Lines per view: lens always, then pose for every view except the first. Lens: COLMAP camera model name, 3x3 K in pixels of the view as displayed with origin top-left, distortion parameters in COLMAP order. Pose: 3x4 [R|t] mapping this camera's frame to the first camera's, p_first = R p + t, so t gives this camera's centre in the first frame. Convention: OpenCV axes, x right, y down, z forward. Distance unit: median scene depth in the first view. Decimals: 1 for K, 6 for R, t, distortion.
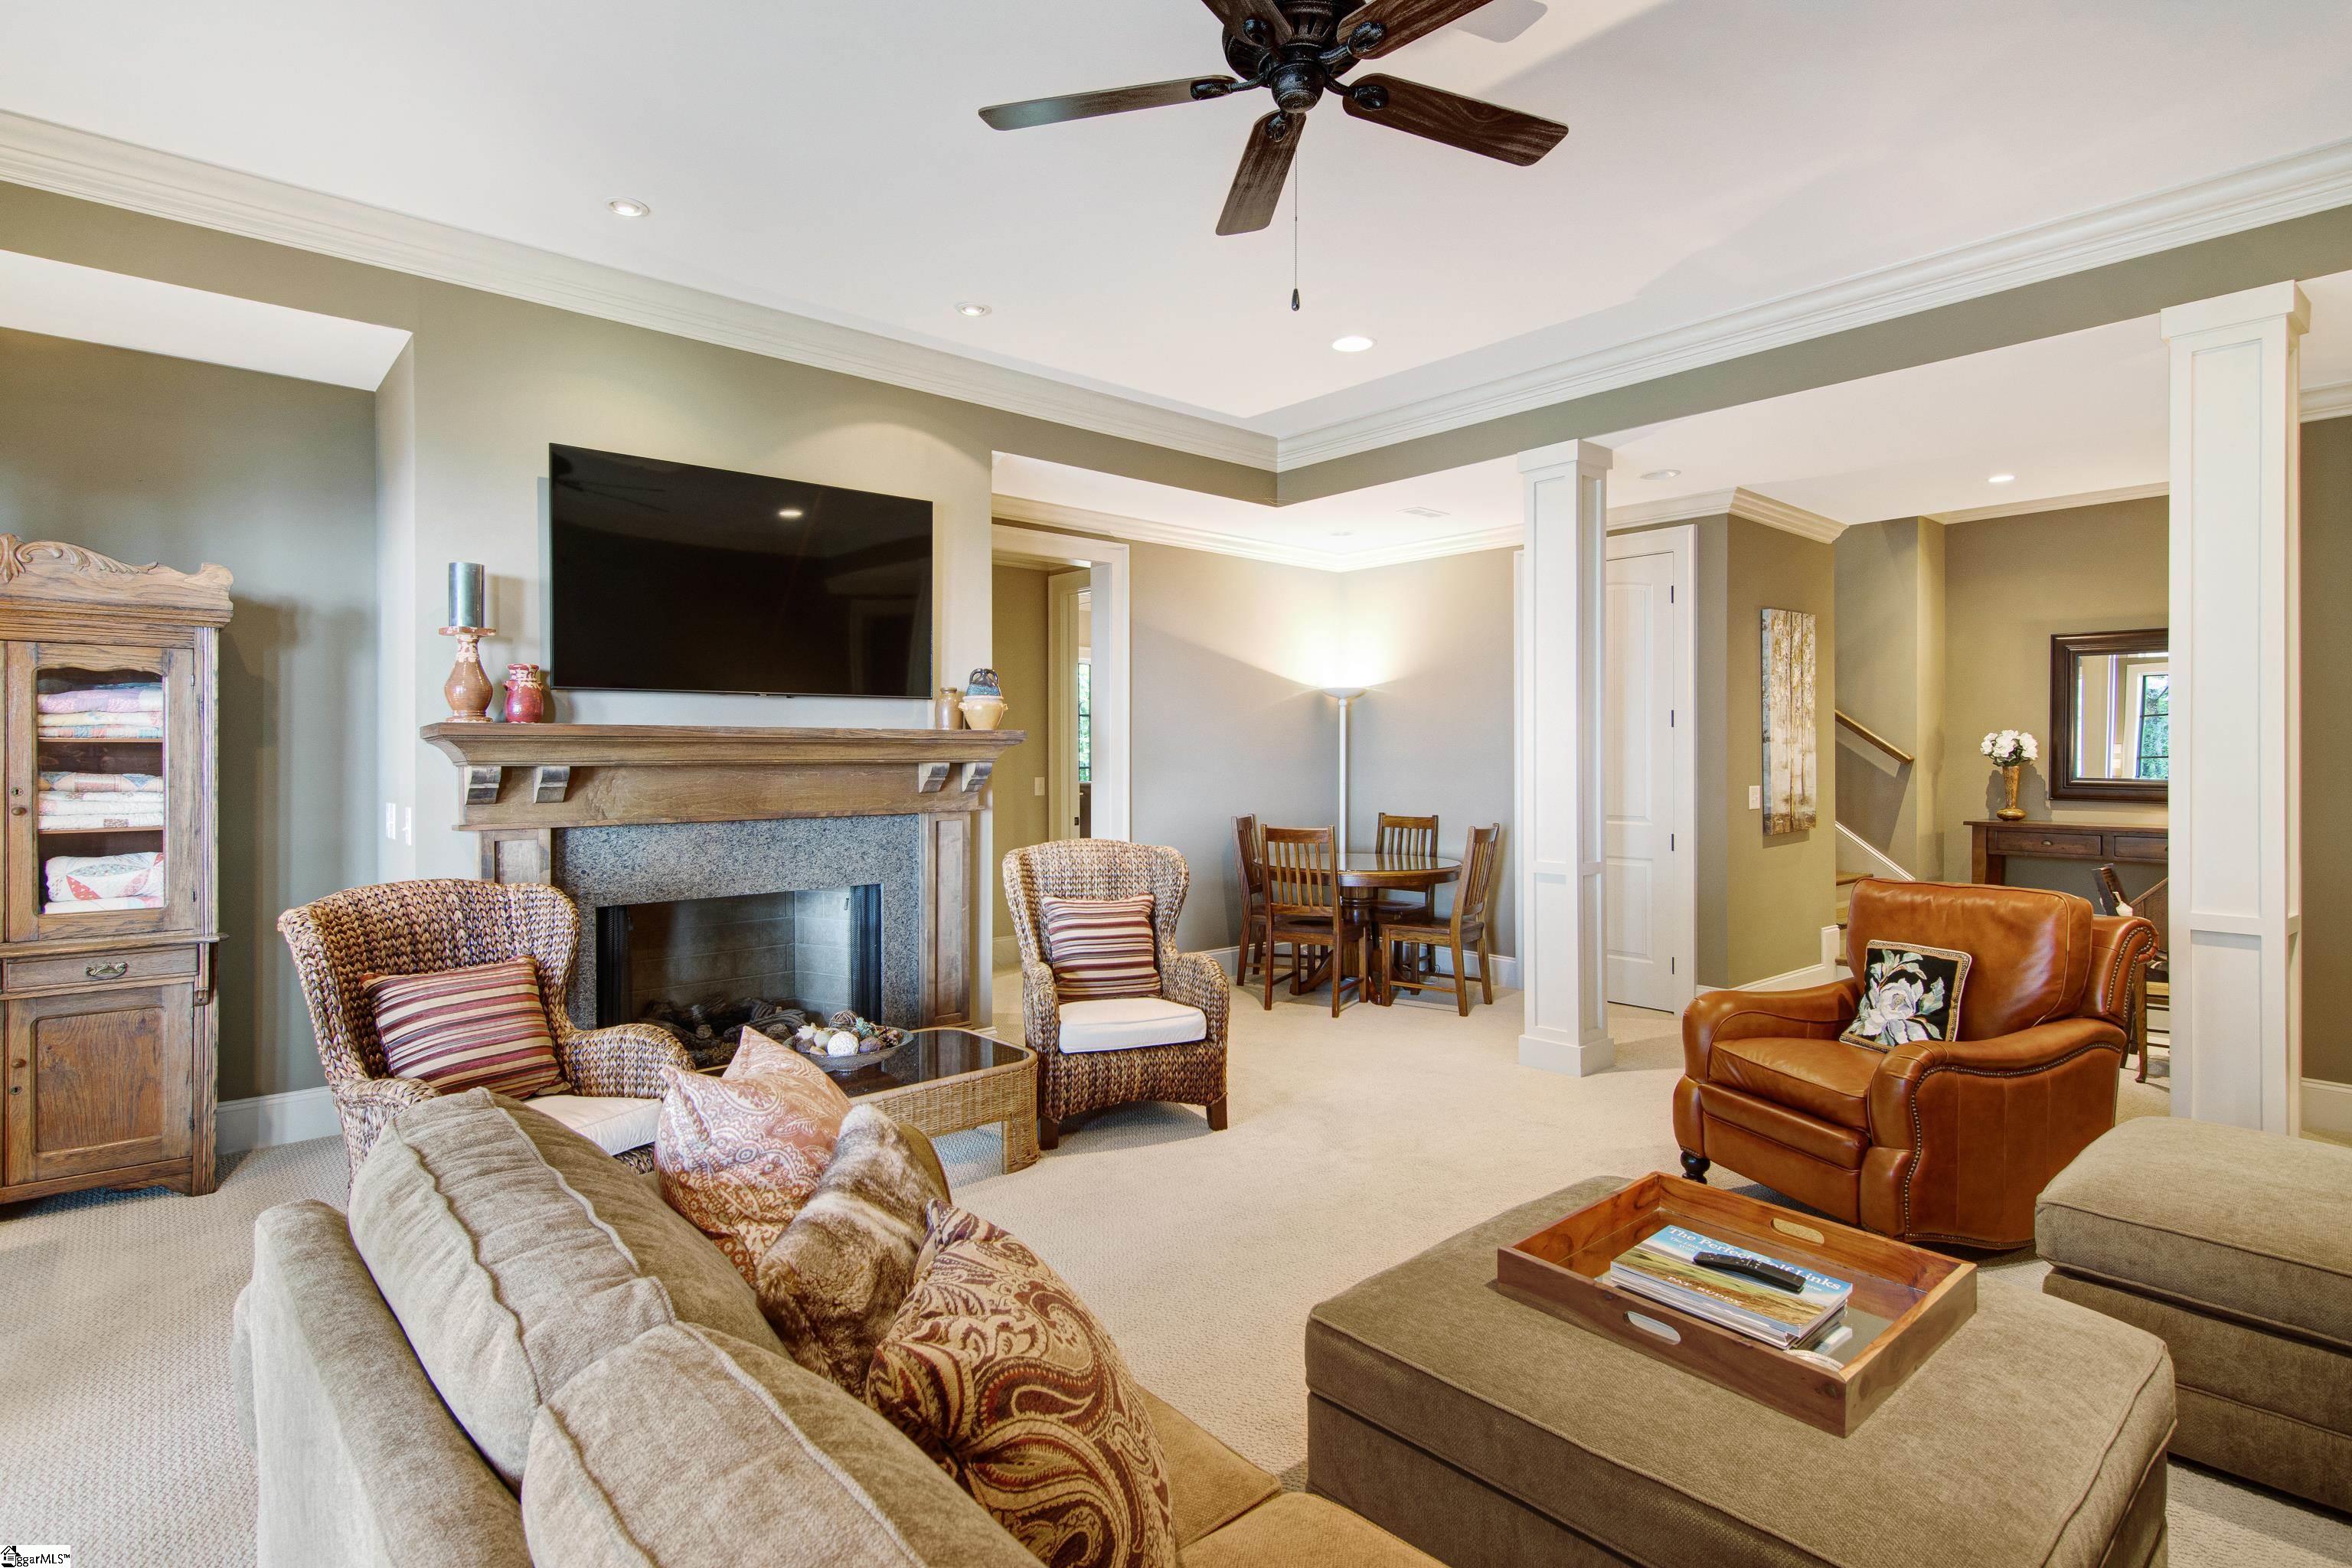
lens RADIAL K [[1195.4, 0, 1176.3], [0, 1195.4, 767.2], [0, 0, 1]] dist [0.011316, -0.011397]
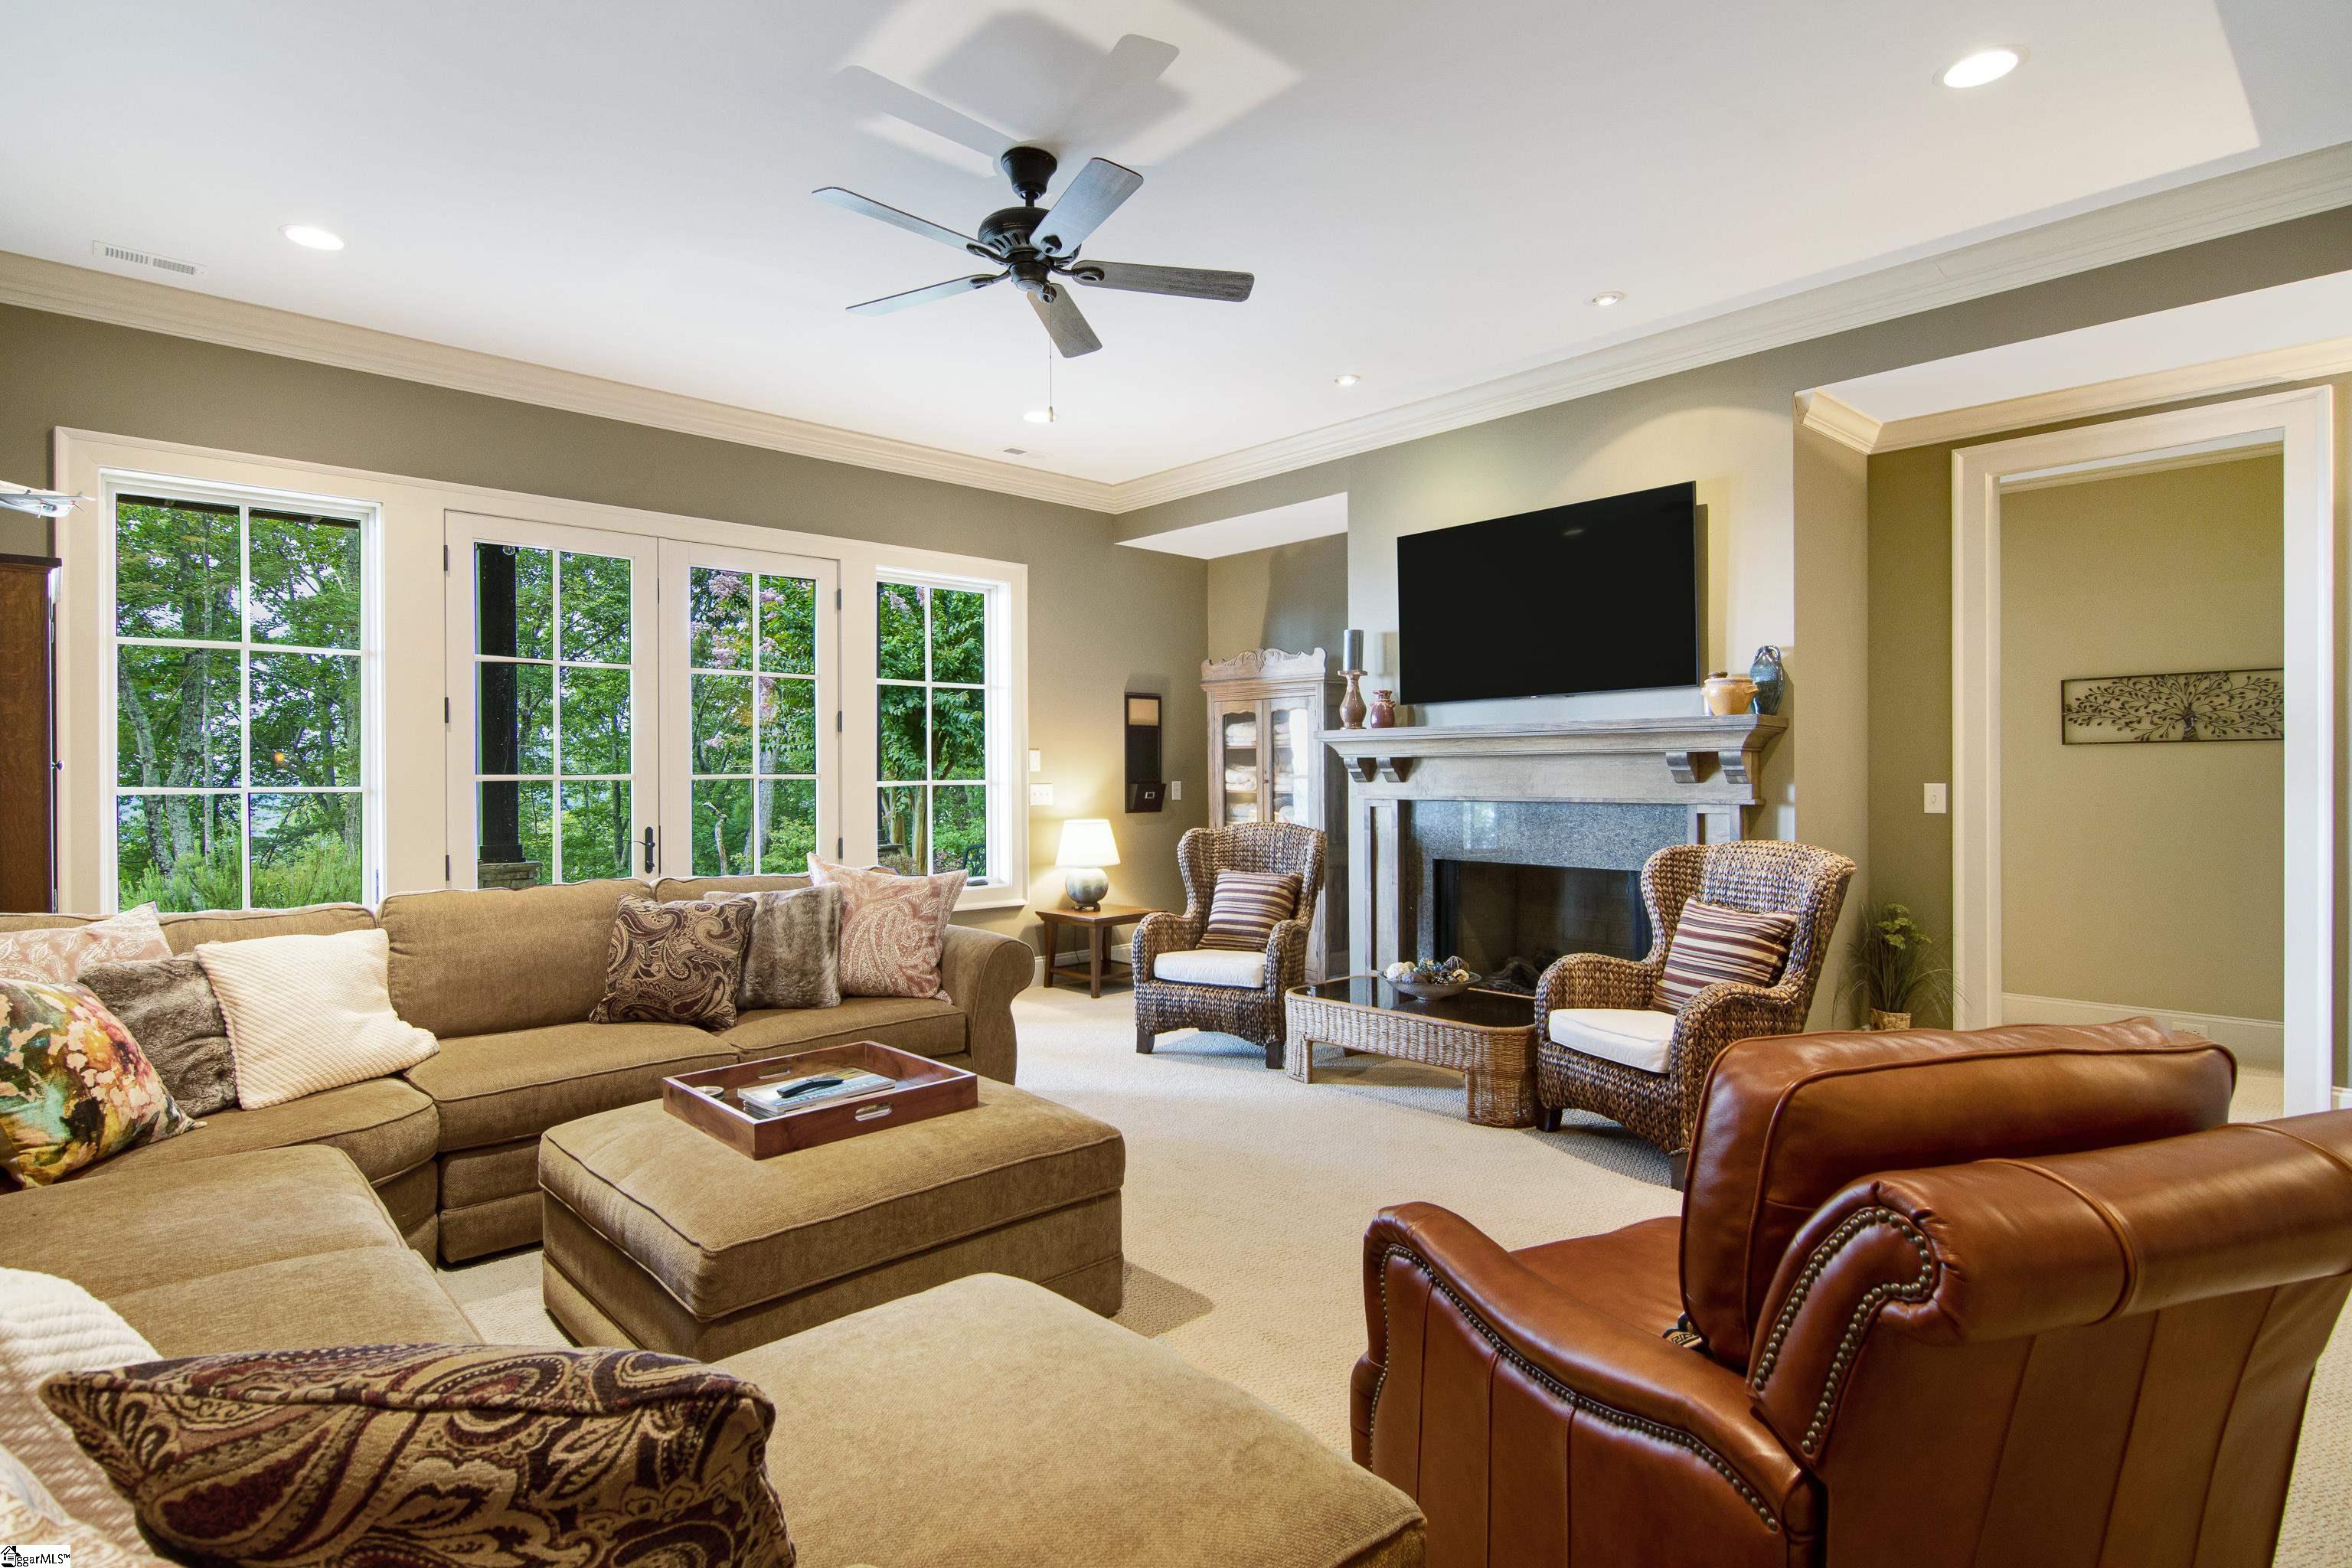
lens RADIAL K [[1195.4, 0, 1175.2], [0, 1195.4, 781.5], [0, 0, 1]] dist [0.011316, -0.011397]
pose [[0.027824, 0.007563, -0.999584, 0.894047], [0.000755, 0.999971, 0.007587, 0.015610], [0.999613, -0.000966, 0.027817, 0.662145]]
